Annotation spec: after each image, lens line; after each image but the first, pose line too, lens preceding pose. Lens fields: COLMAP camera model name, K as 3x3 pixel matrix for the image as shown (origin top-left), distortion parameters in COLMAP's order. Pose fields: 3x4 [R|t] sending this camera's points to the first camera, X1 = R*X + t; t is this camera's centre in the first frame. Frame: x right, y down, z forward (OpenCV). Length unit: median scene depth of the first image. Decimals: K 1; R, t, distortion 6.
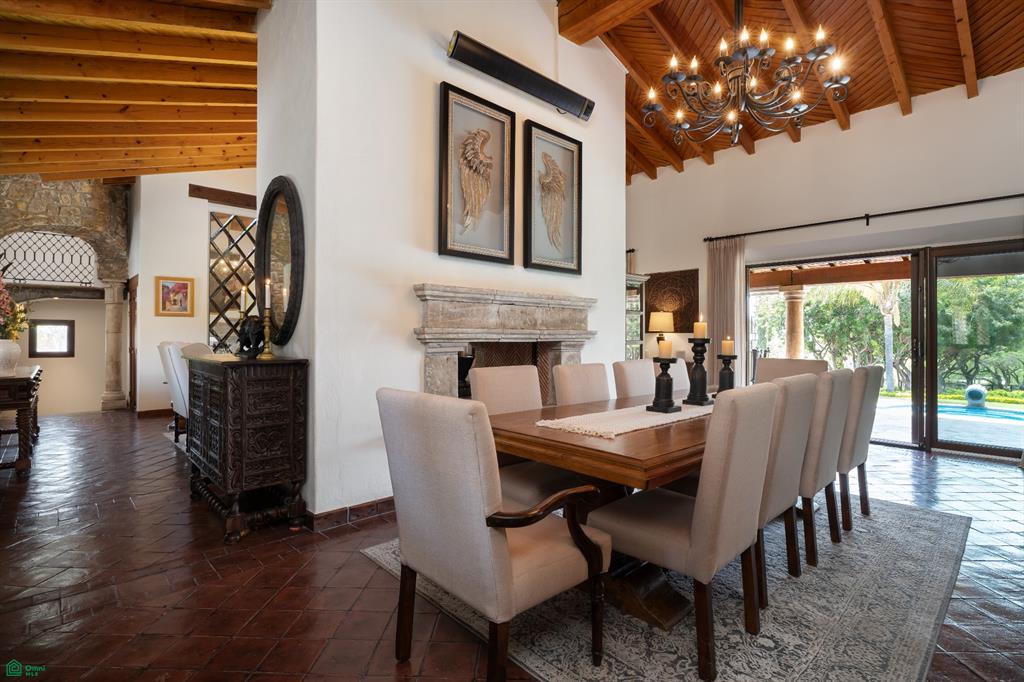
lens RADIAL K [[490.1, 0, 511.2], [0, 490.1, 334.7], [0, 0, 1]] dist [-0.012003, 0.000864]
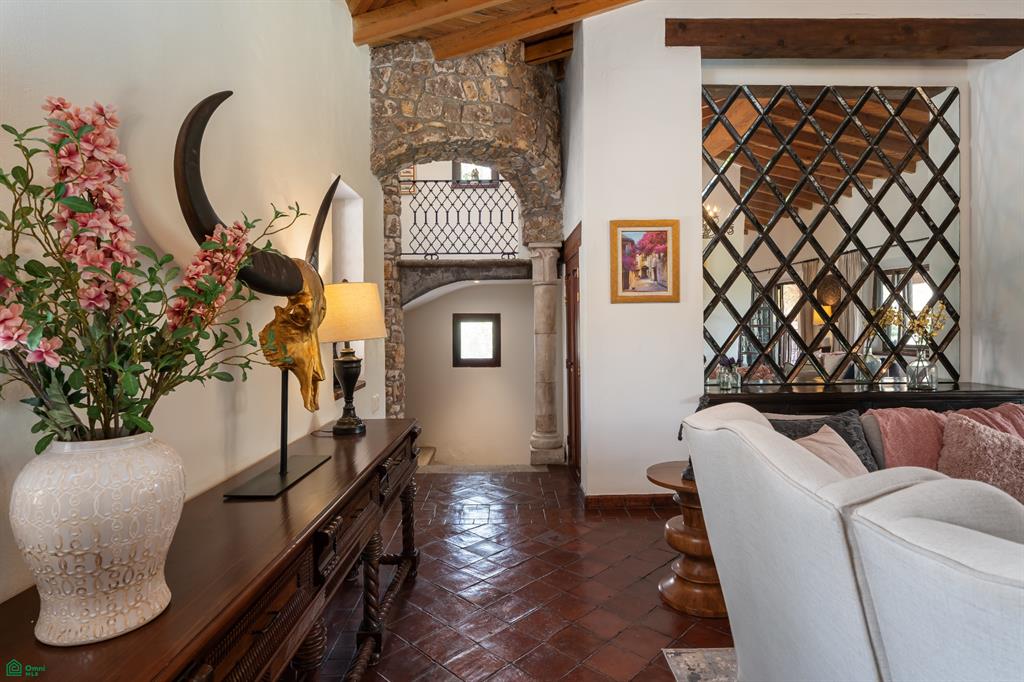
lens RADIAL K [[535.9, 0, 513.4], [0, 535.9, 333.5], [0, 0, 1]] dist [-0.000600, -0.000008]
pose [[0.734040, 0.003942, -0.679095, -0.418532], [0.015327, 0.999632, 0.022369, -0.020166], [0.678933, -0.026828, 0.733710, 0.514916]]
